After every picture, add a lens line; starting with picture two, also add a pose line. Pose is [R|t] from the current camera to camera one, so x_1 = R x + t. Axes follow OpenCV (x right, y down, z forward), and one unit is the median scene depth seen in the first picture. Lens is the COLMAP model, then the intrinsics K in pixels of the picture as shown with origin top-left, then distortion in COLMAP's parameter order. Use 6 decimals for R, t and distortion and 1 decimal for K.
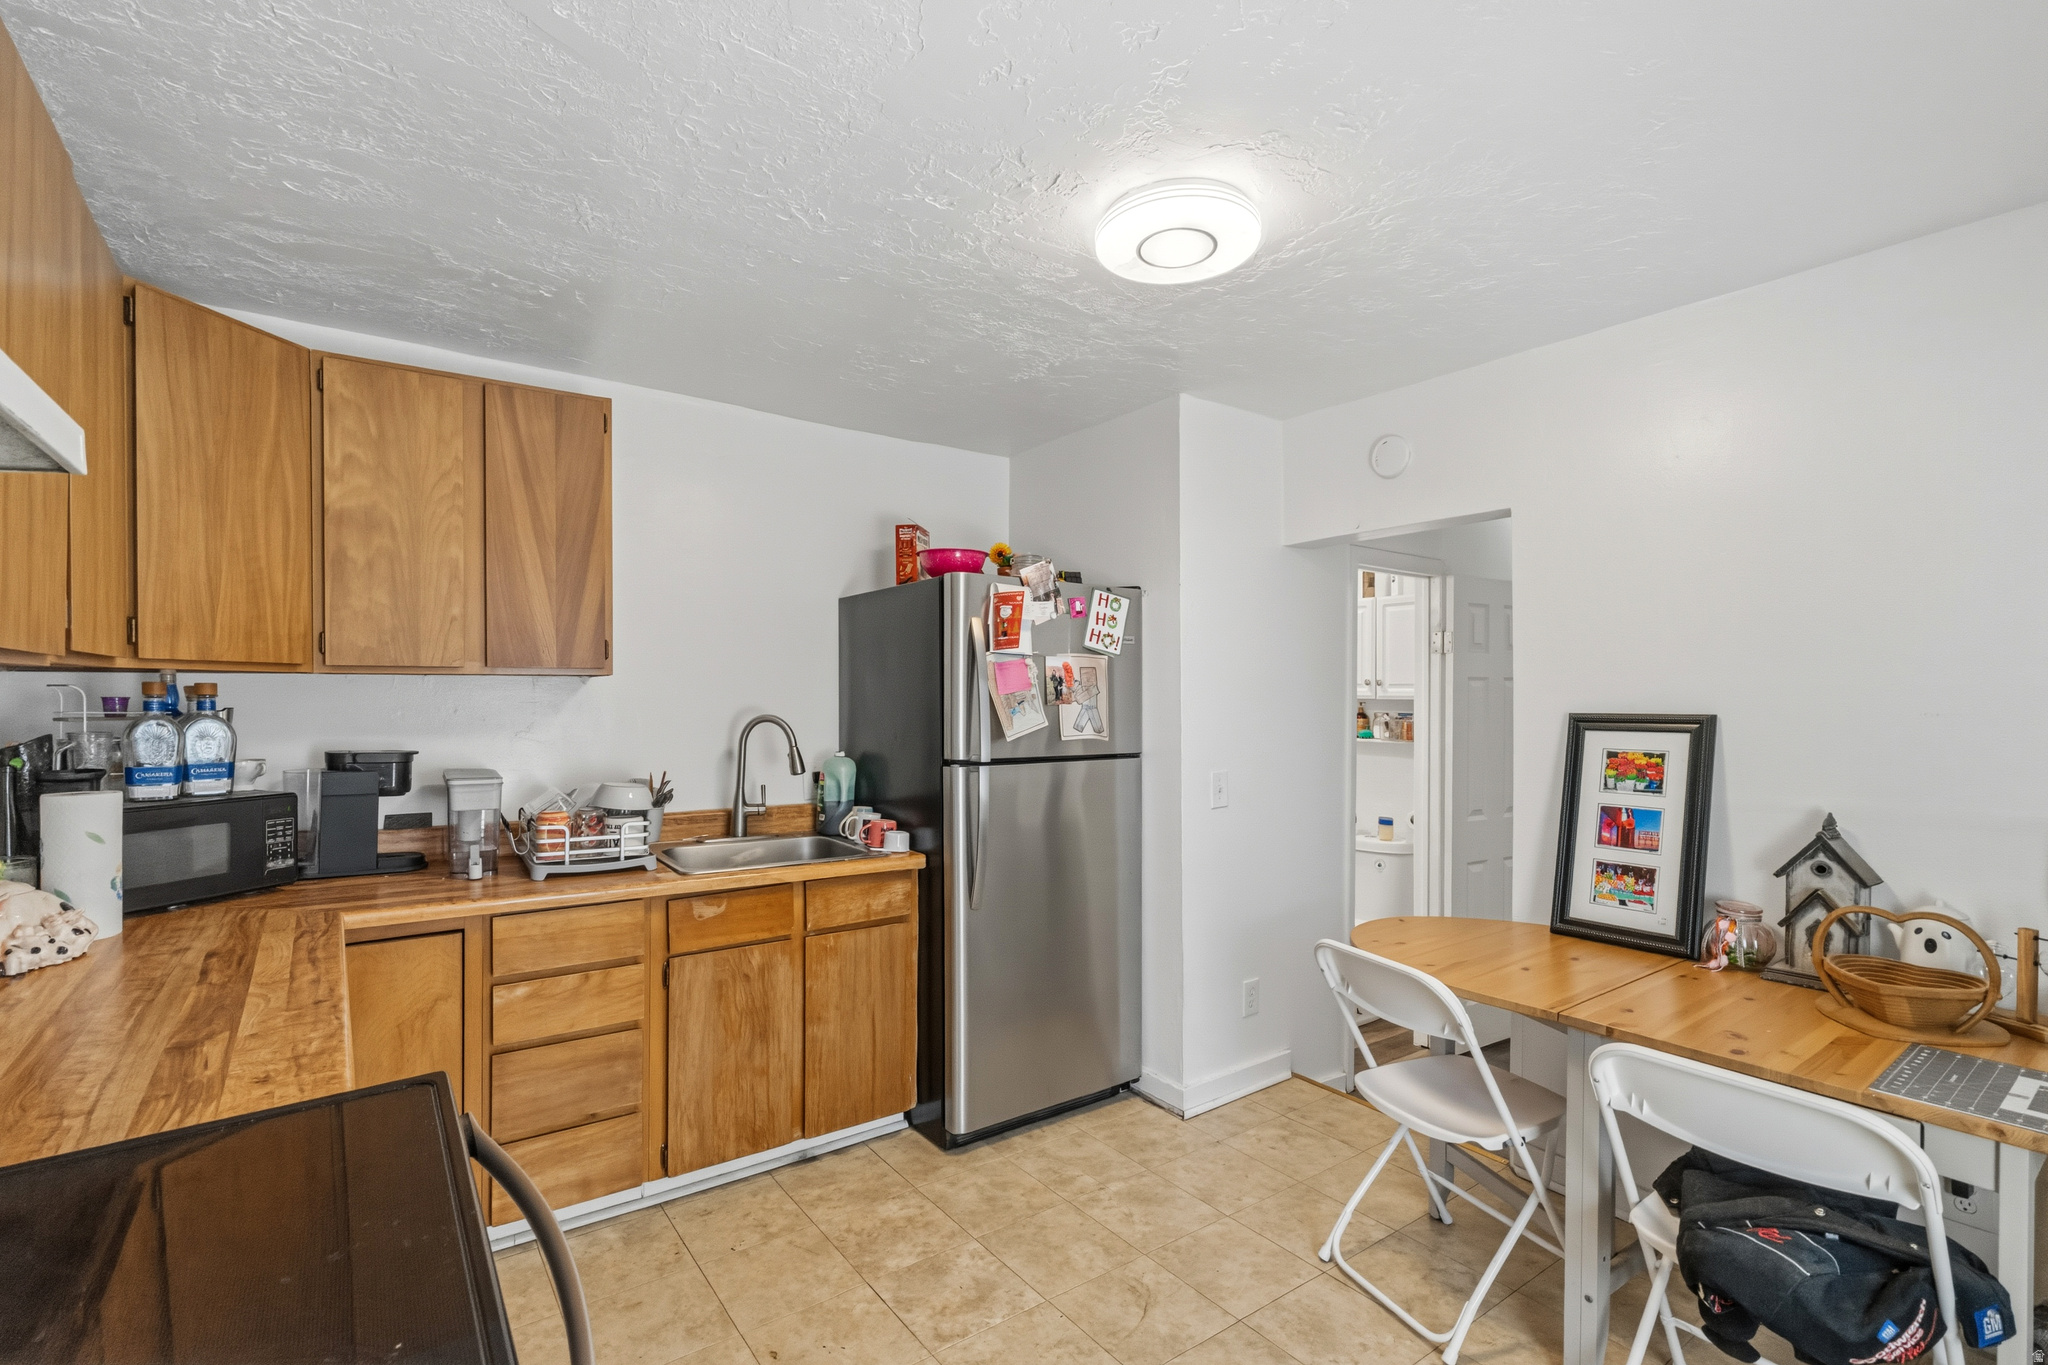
lens RADIAL K [[947.5, 0, 1023.1], [0, 947.5, 710.9], [0, 0, 1]] dist [-0.000311, 0.000380]
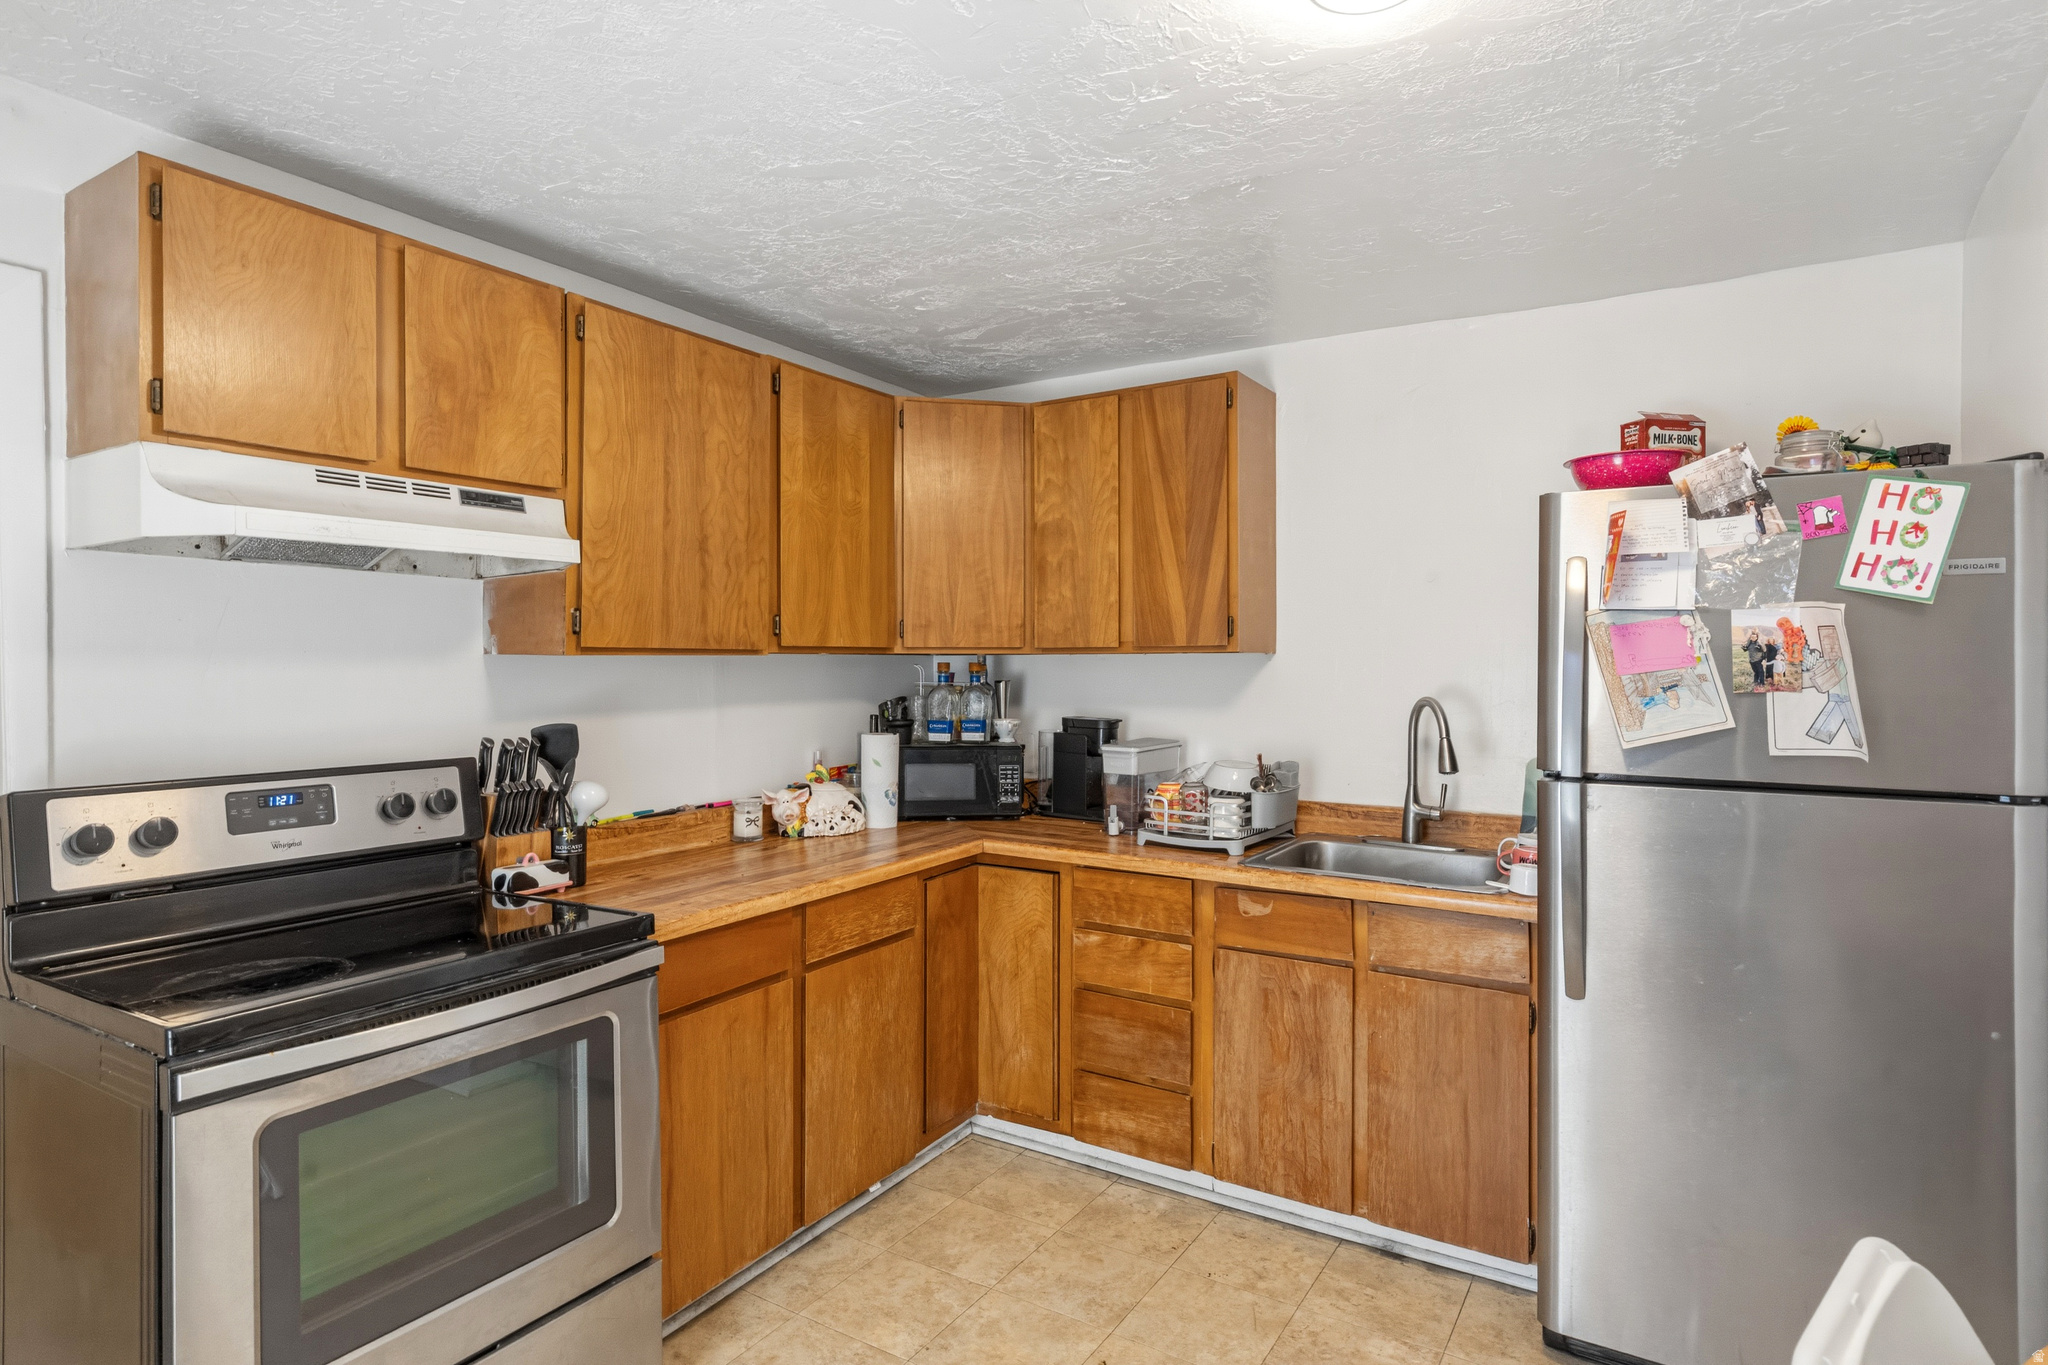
lens RADIAL K [[1123.7, 0, 1023.6], [0, 1123.7, 671.0], [0, 0, 1]] dist [0.017172, 0.000384]
pose [[0.368552, 0.004662, -0.929596, 0.592860], [-0.015387, 0.999881, -0.001086, -0.014091], [0.929480, 0.014704, 0.368580, 0.383910]]
